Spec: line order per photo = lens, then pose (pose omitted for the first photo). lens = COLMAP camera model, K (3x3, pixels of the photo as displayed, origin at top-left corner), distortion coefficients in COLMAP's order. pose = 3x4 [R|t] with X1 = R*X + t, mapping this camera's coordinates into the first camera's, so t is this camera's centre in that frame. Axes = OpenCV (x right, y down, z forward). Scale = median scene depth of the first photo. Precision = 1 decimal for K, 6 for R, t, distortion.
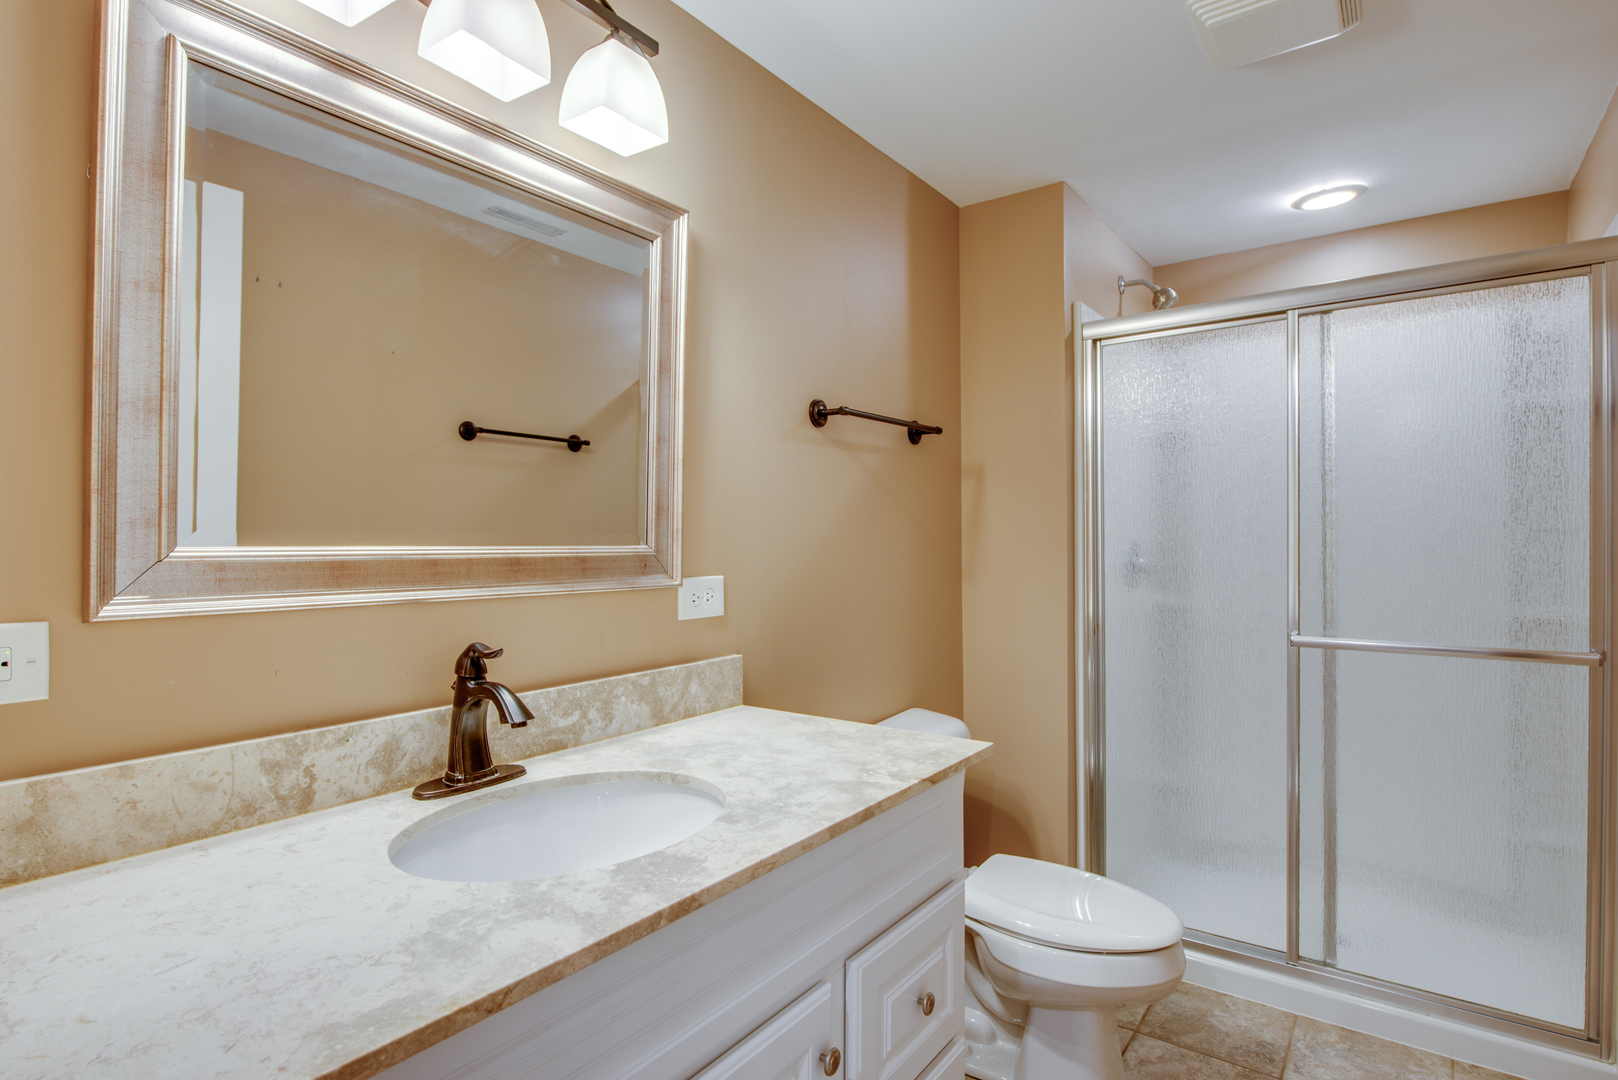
lens RADIAL K [[807.2, 0, 809.4], [0, 807.2, 541.1], [0, 0, 1]] dist [-0.007417, -0.003286]
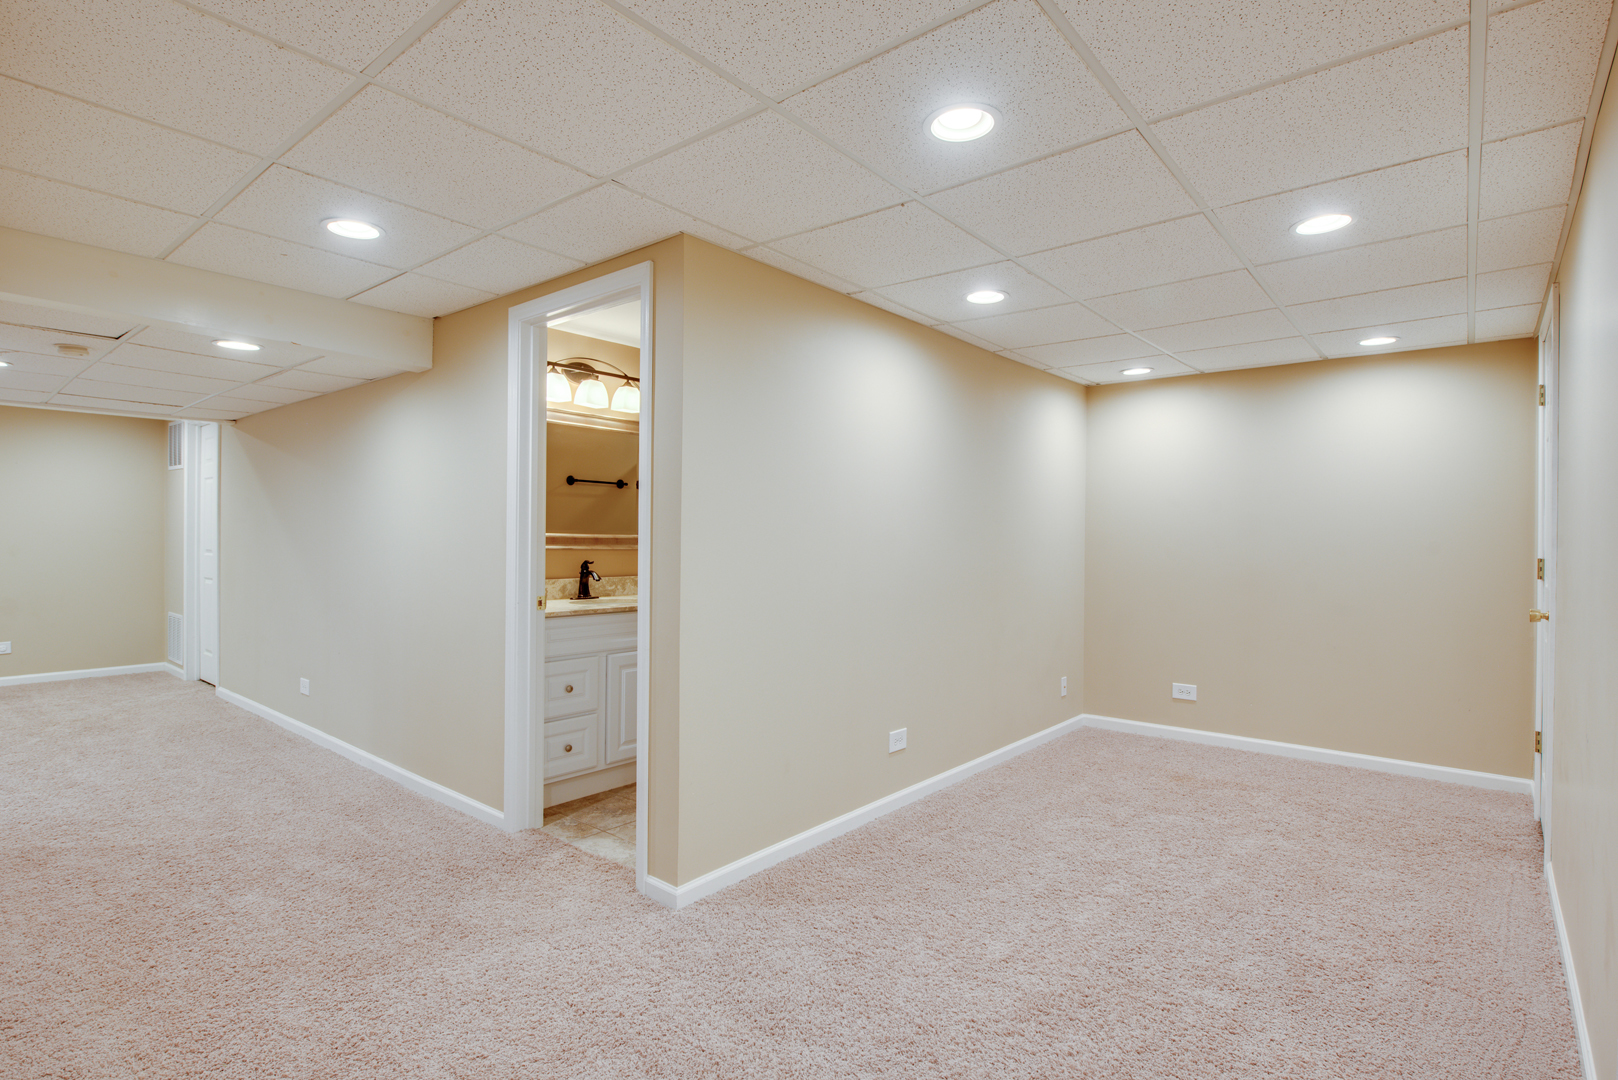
lens RADIAL K [[807.2, 0, 809.4], [0, 807.2, 537.5], [0, 0, 1]] dist [-0.007417, -0.003286]
pose [[0.997448, 0.017574, -0.069195, 0.865008], [-0.016972, 0.999813, 0.009270, -0.031231], [0.069345, -0.008072, 0.997560, -2.631972]]
